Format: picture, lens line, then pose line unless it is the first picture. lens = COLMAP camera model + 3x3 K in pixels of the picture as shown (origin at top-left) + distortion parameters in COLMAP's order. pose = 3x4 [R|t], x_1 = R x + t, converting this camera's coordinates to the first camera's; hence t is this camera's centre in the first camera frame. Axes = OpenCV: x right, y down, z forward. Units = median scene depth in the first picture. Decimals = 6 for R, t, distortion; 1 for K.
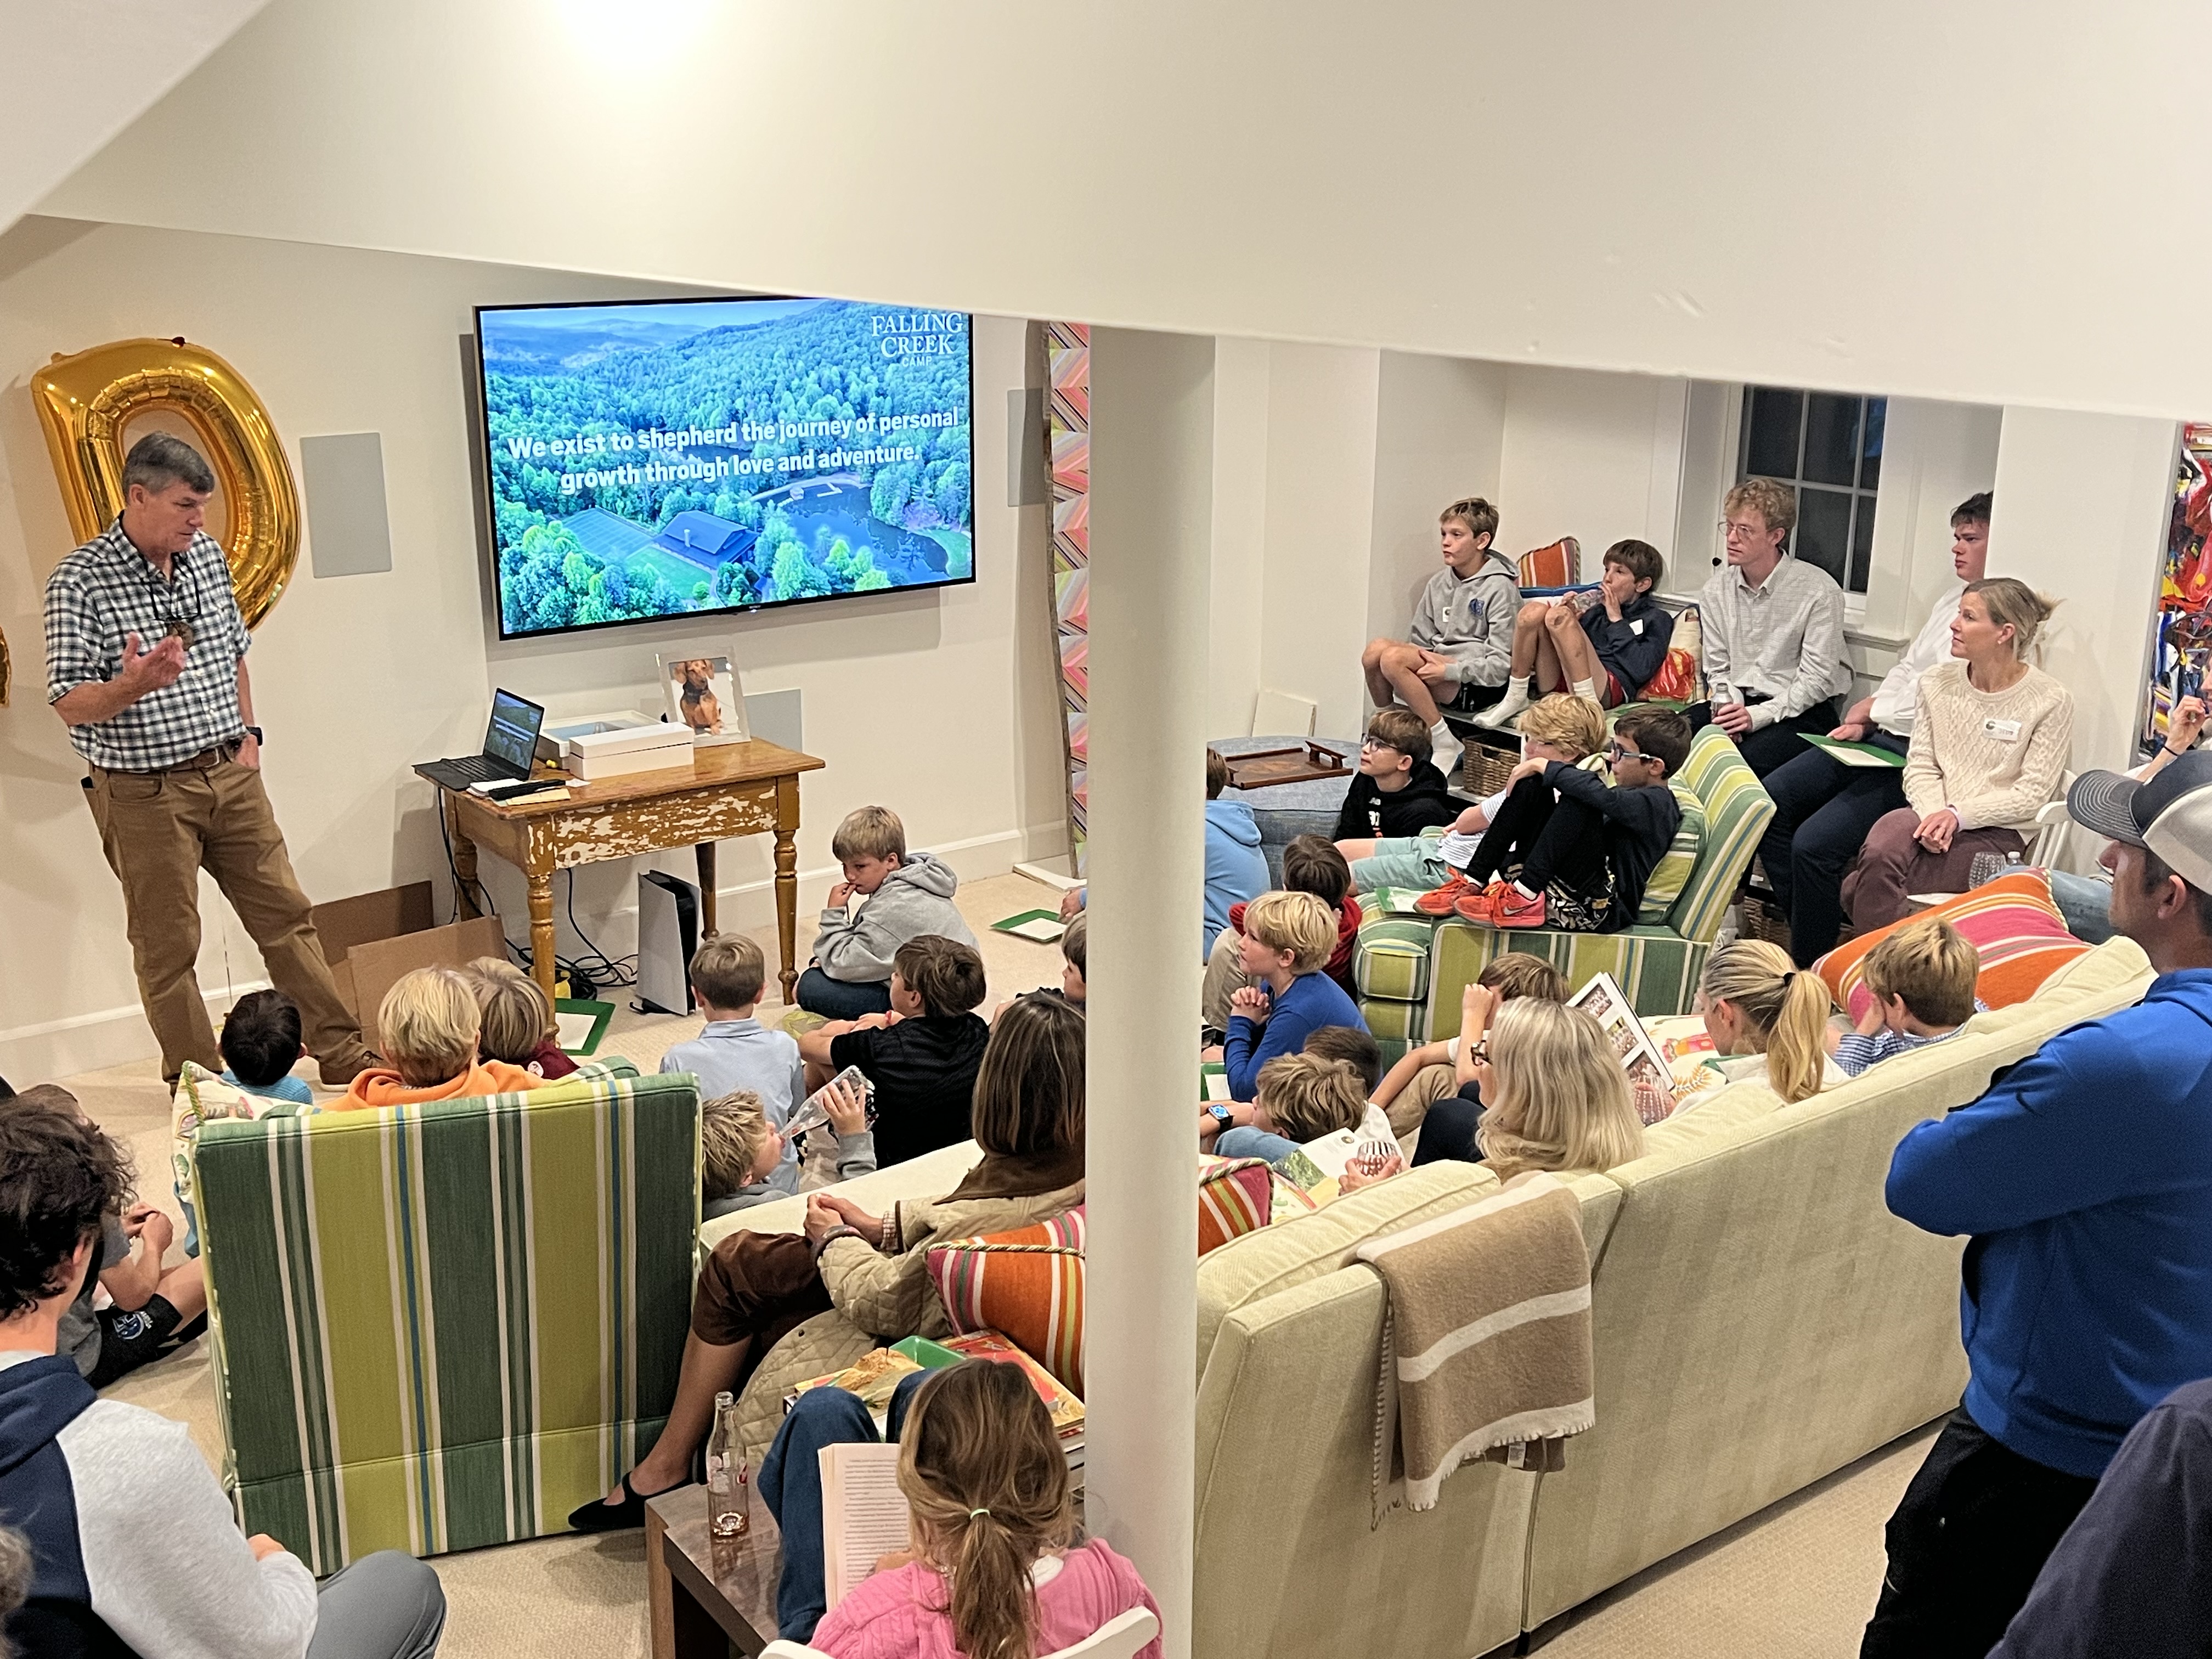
lens RADIAL K [[2309.1, 0, 1105.3], [0, 2309.1, 829.9], [0, 0, 1]] dist [0.020168, 0.000000]
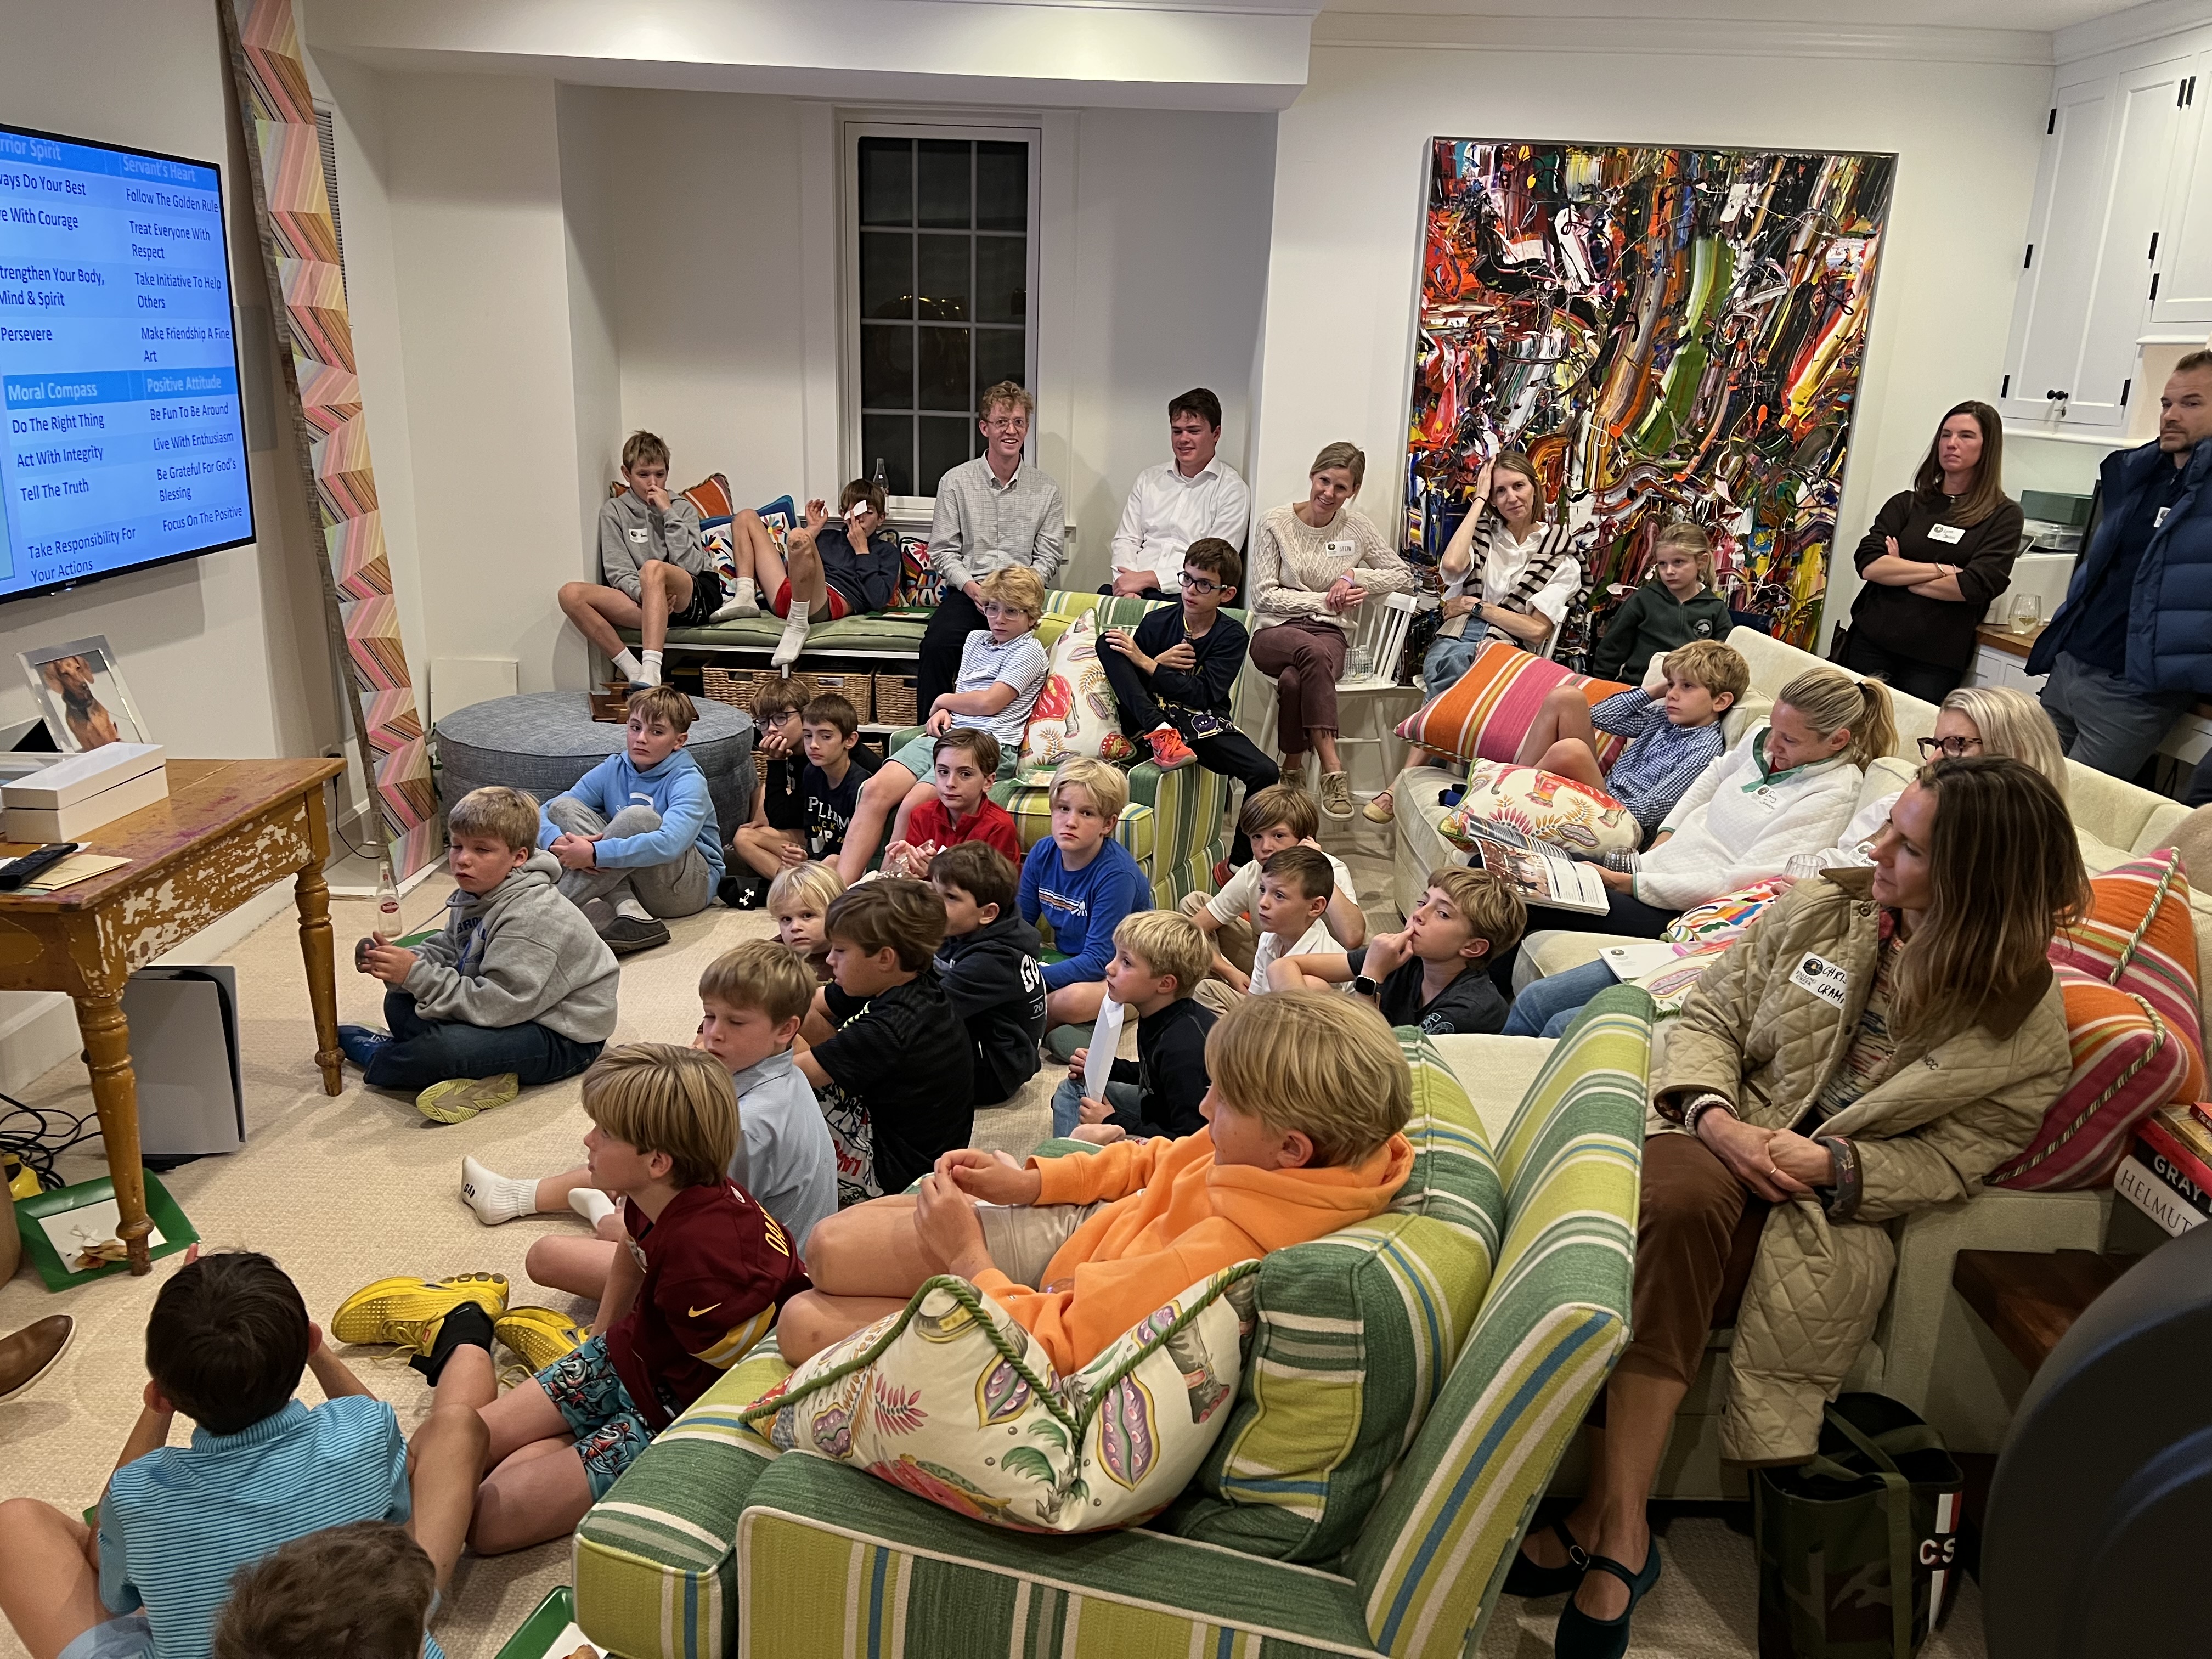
lens RADIAL K [[1677.1, 0, 1109.8], [0, 1677.1, 820.1], [0, 0, 1]] dist [-0.004179, 0.006386]
pose [[0.604140, -0.204781, 0.770117, -0.401957], [0.193192, 0.975225, 0.107766, -0.021431], [-0.773105, 0.083675, 0.628734, 0.475963]]
